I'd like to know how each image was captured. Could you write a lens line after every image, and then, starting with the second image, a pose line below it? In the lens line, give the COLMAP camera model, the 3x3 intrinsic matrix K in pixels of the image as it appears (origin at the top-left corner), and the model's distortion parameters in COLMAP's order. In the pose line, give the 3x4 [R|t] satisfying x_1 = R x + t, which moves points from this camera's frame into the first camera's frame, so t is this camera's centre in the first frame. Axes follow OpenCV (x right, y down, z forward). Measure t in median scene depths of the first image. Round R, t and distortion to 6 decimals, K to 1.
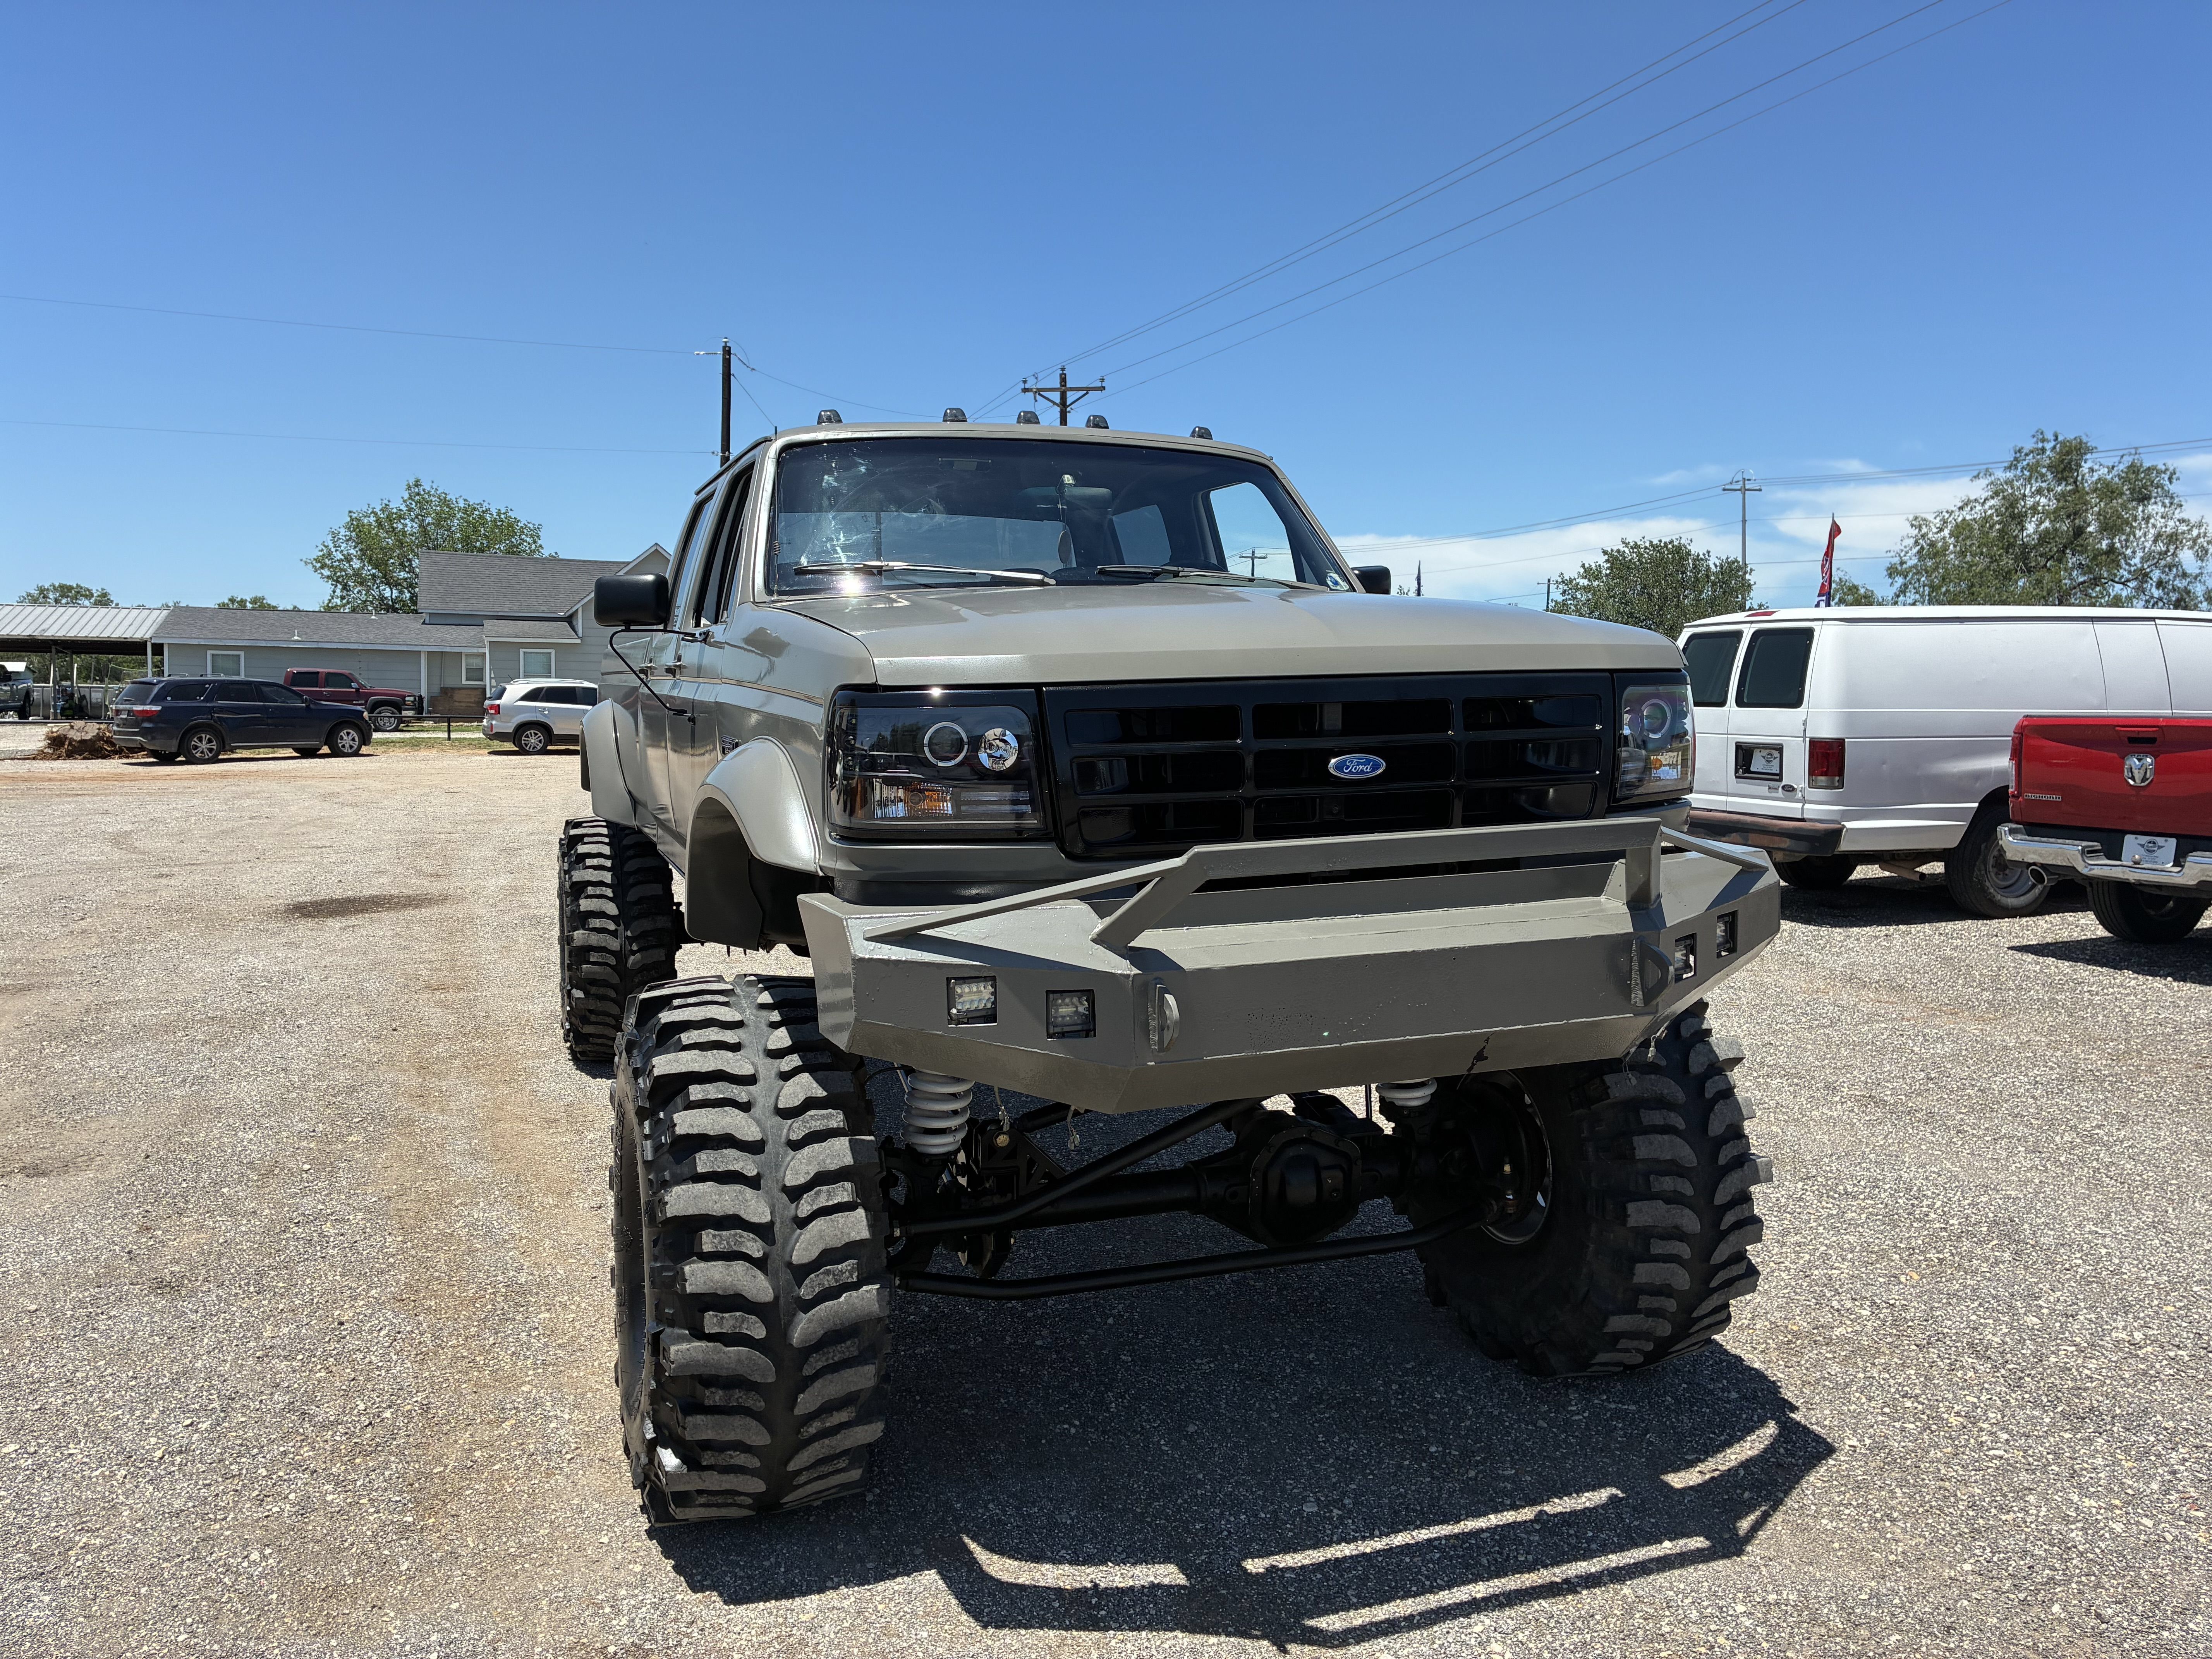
lens RADIAL K [[1688.0, 0, 1085.4], [0, 1688.0, 820.5], [0, 0, 1]] dist [0.058300, -0.076775]
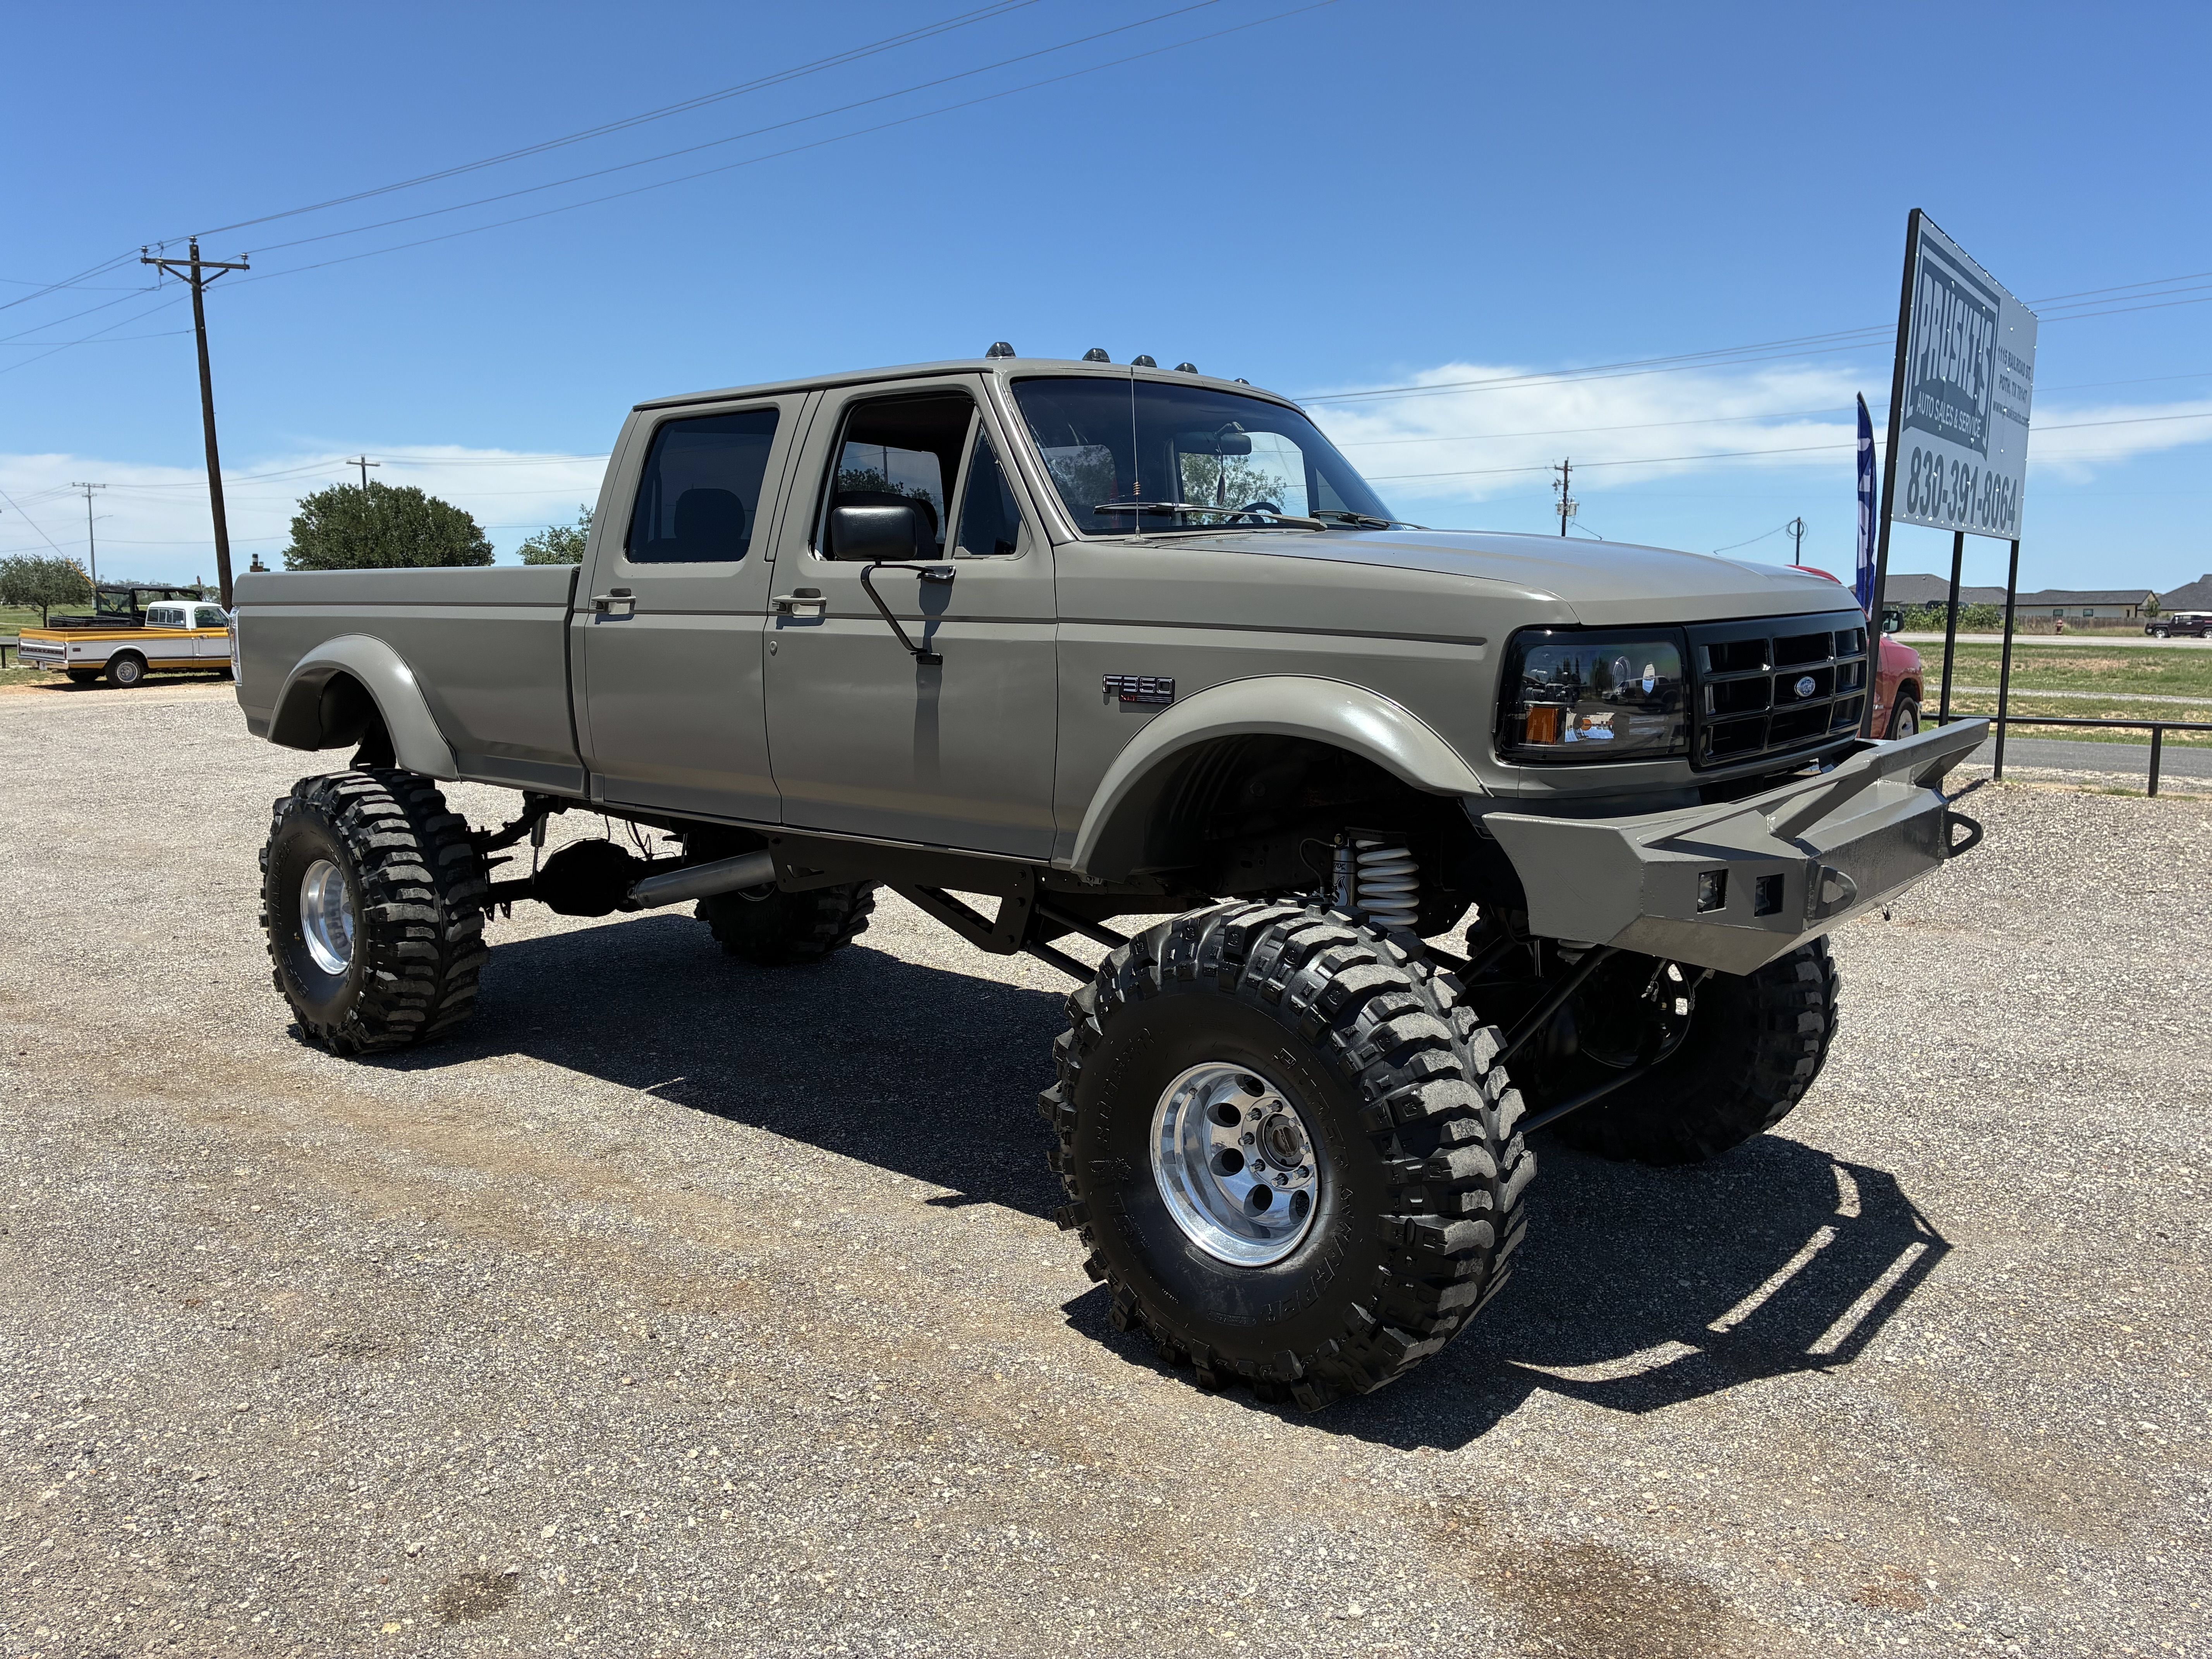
lens RADIAL K [[1688.0, 0, 1085.4], [0, 1688.0, 820.5], [0, 0, 1]] dist [0.058300, -0.076775]
pose [[0.869599, -0.066200, 0.489301, -0.844810], [0.043364, 0.997382, 0.057875, -0.025280], [-0.491851, -0.029110, 0.870193, 0.142508]]
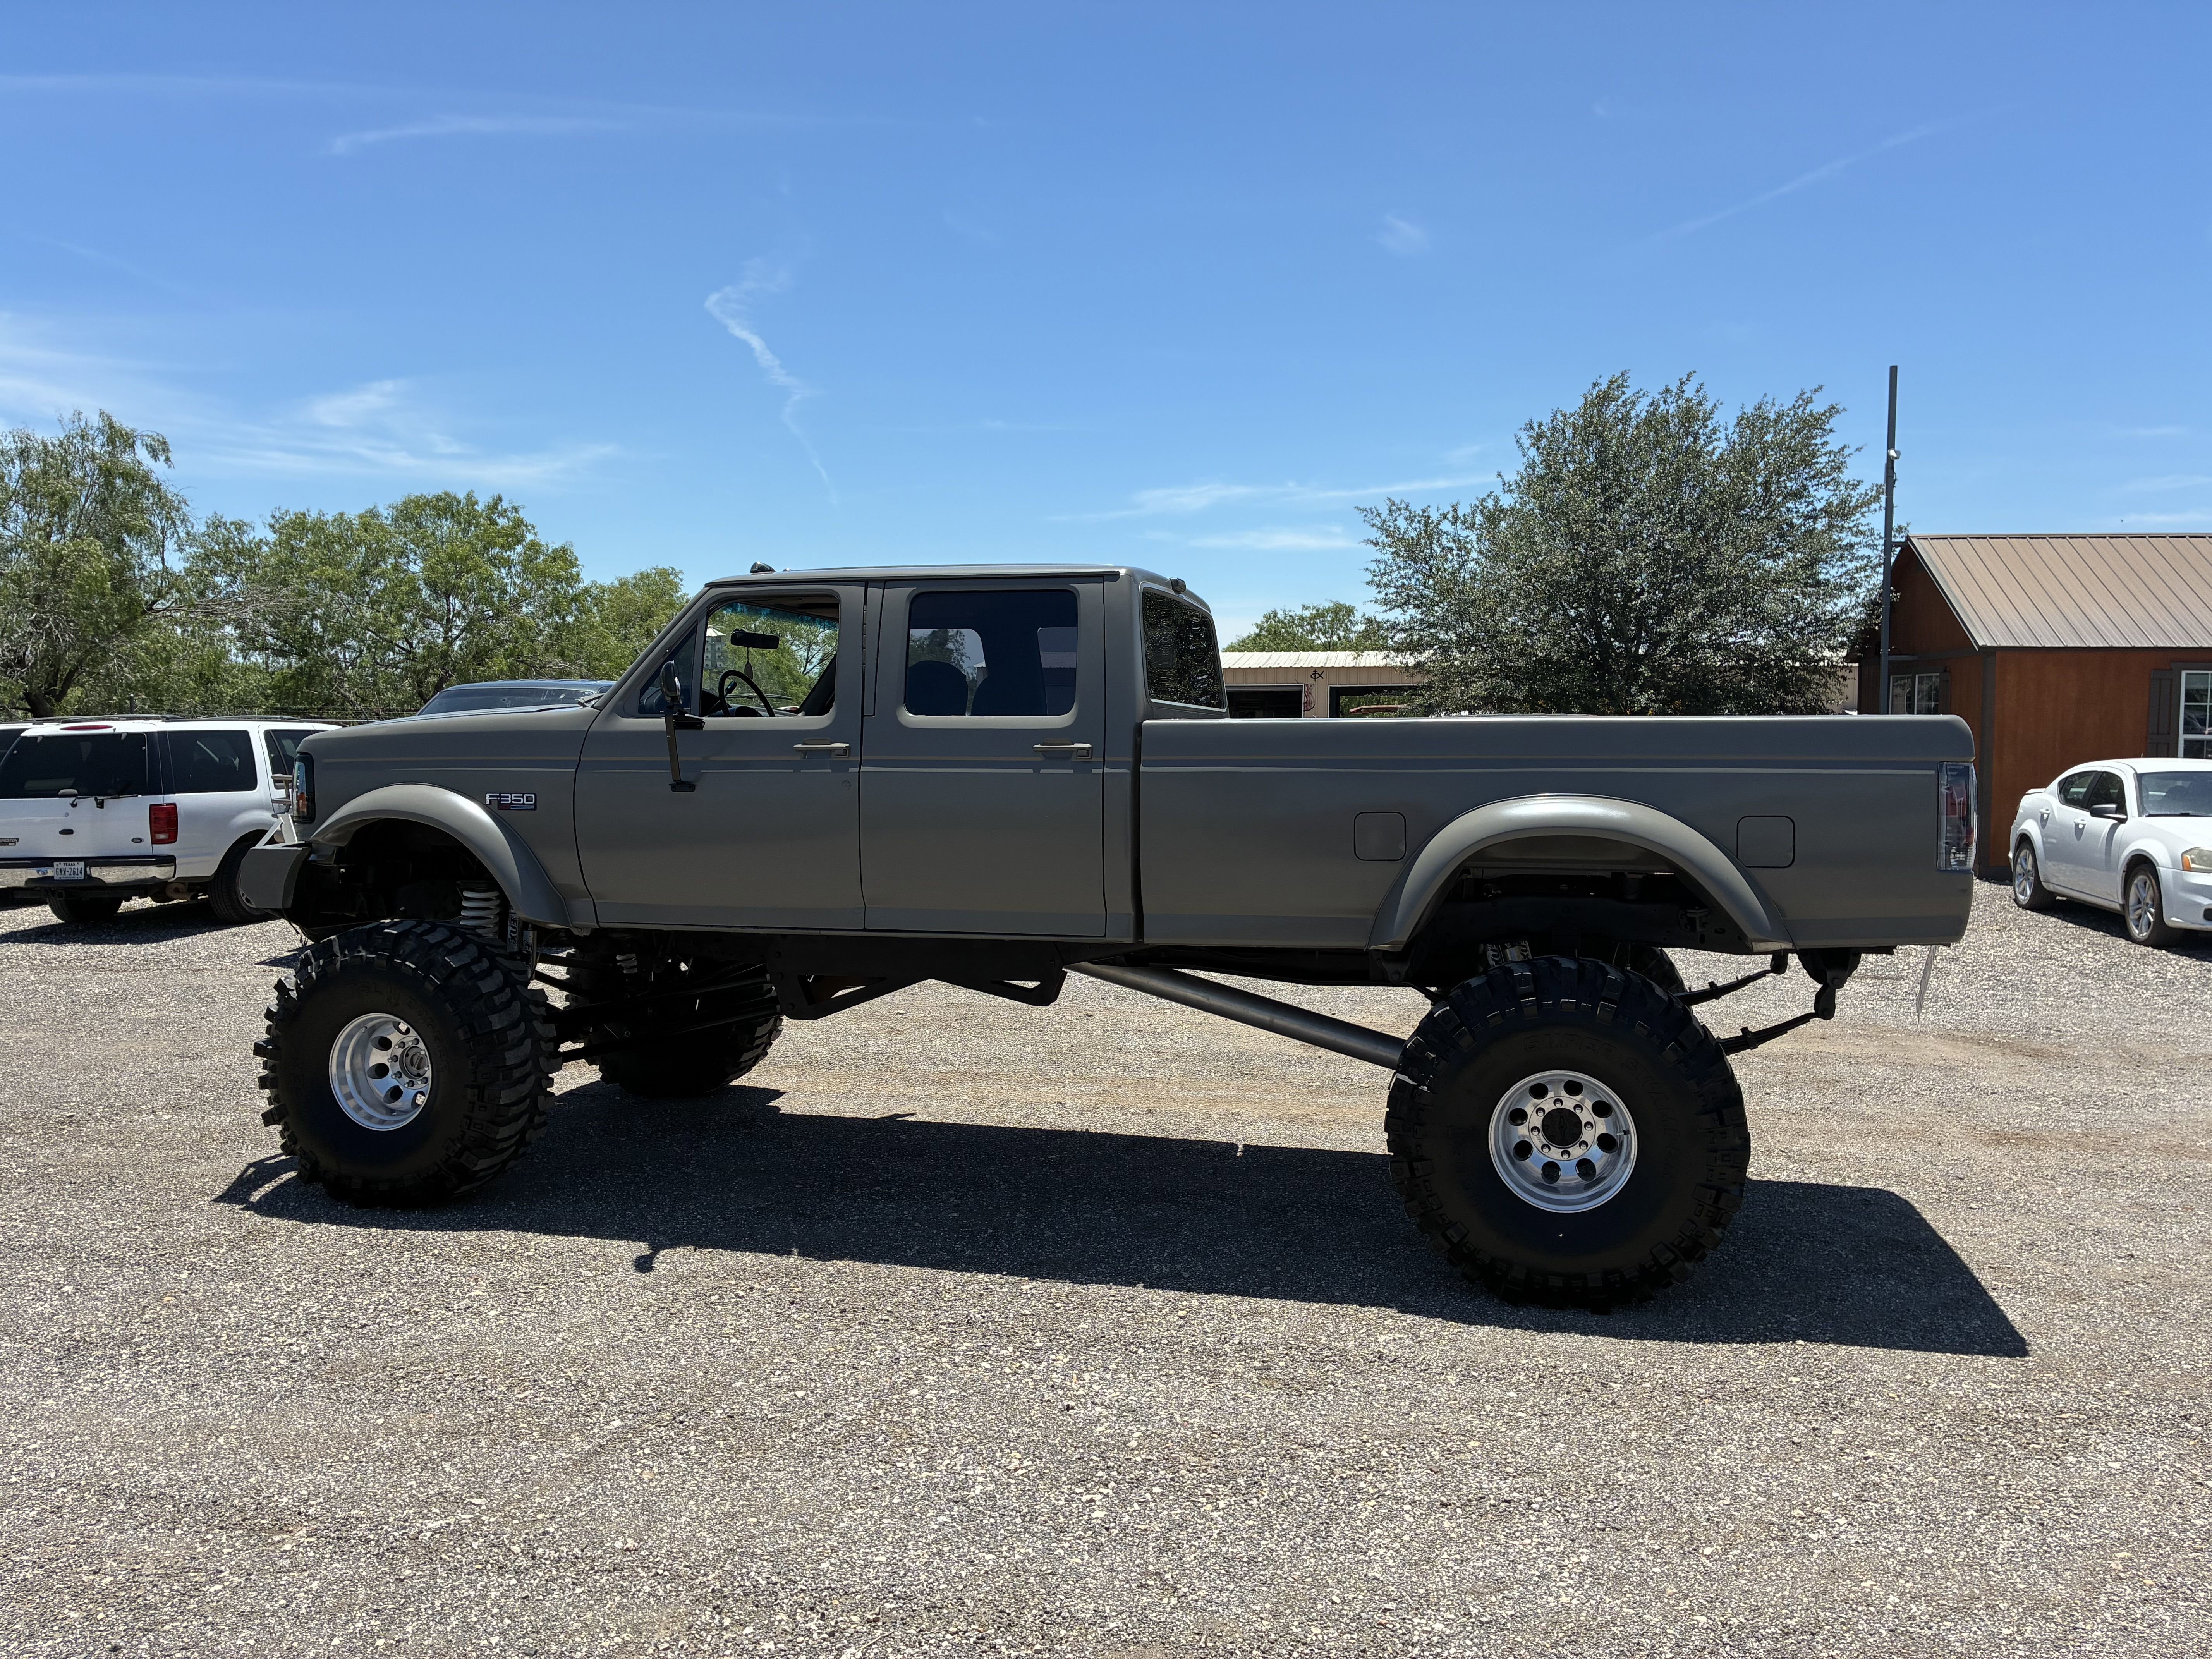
lens RADIAL K [[1665.1, 0, 1106.2], [0, 1665.1, 856.6], [0, 0, 1]] dist [0.026931, -0.010793]
pose [[-0.565662, 0.054475, -0.822836, 1.422740], [-0.074676, 0.990332, 0.116901, -0.267290], [0.821249, 0.127573, -0.556126, 2.879904]]
